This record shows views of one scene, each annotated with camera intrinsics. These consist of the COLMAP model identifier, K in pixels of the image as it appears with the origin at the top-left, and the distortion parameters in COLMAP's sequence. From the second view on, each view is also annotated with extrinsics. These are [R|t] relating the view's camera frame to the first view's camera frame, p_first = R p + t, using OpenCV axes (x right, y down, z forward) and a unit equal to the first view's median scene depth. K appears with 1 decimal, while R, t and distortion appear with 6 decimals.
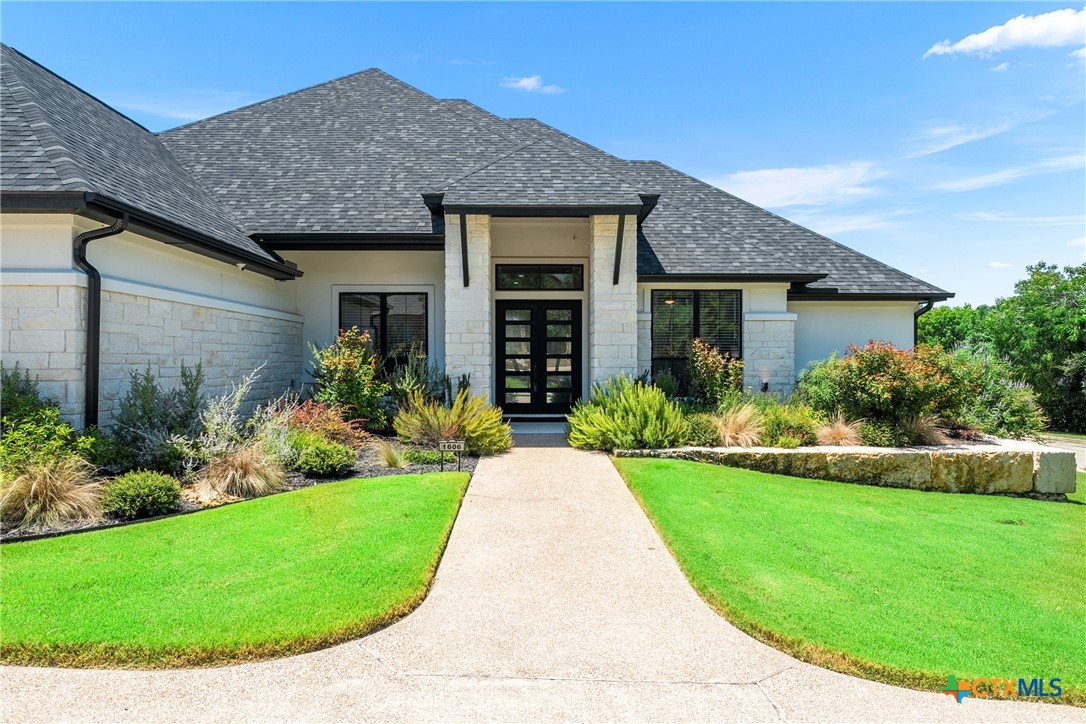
lens RADIAL K [[662.2, 0, 543.0], [0, 662.2, 362.0], [0, 0, 1]] dist [0.002902, -0.000586]
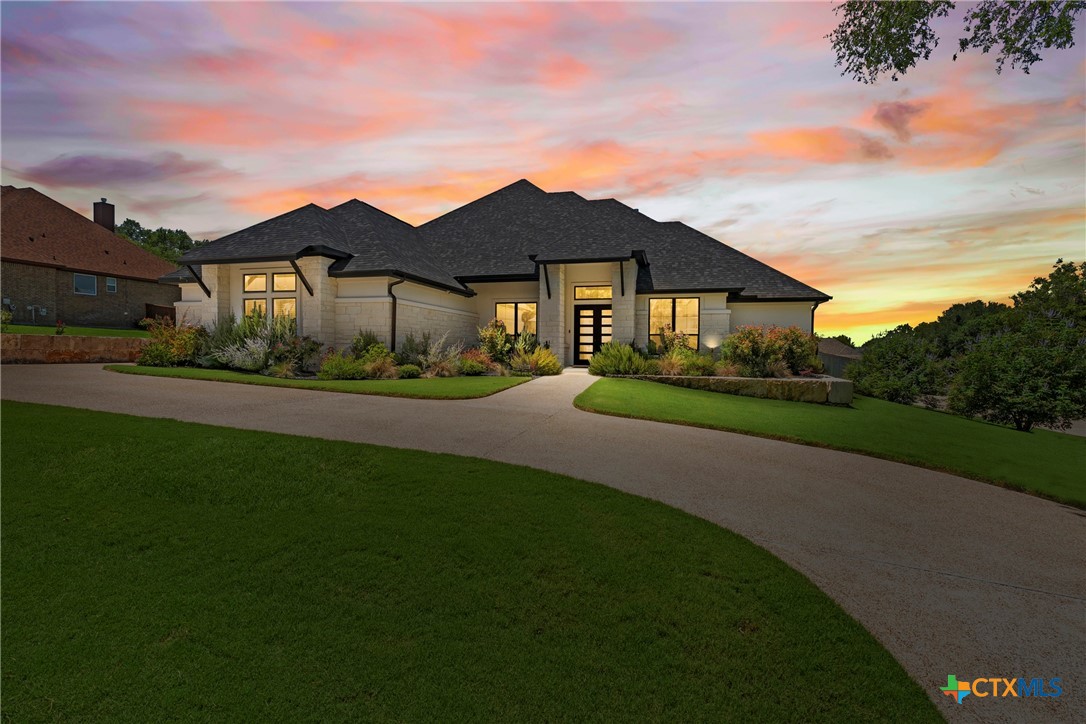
lens RADIAL K [[498.7, 0, 544.1], [0, 498.7, 357.8], [0, 0, 1]] dist [-0.002618, 0.000556]
pose [[0.960529, 0.013329, -0.277862, 0.364607], [-0.010522, 0.999877, 0.011590, 0.063240], [0.277982, -0.008209, 0.960551, -0.597263]]
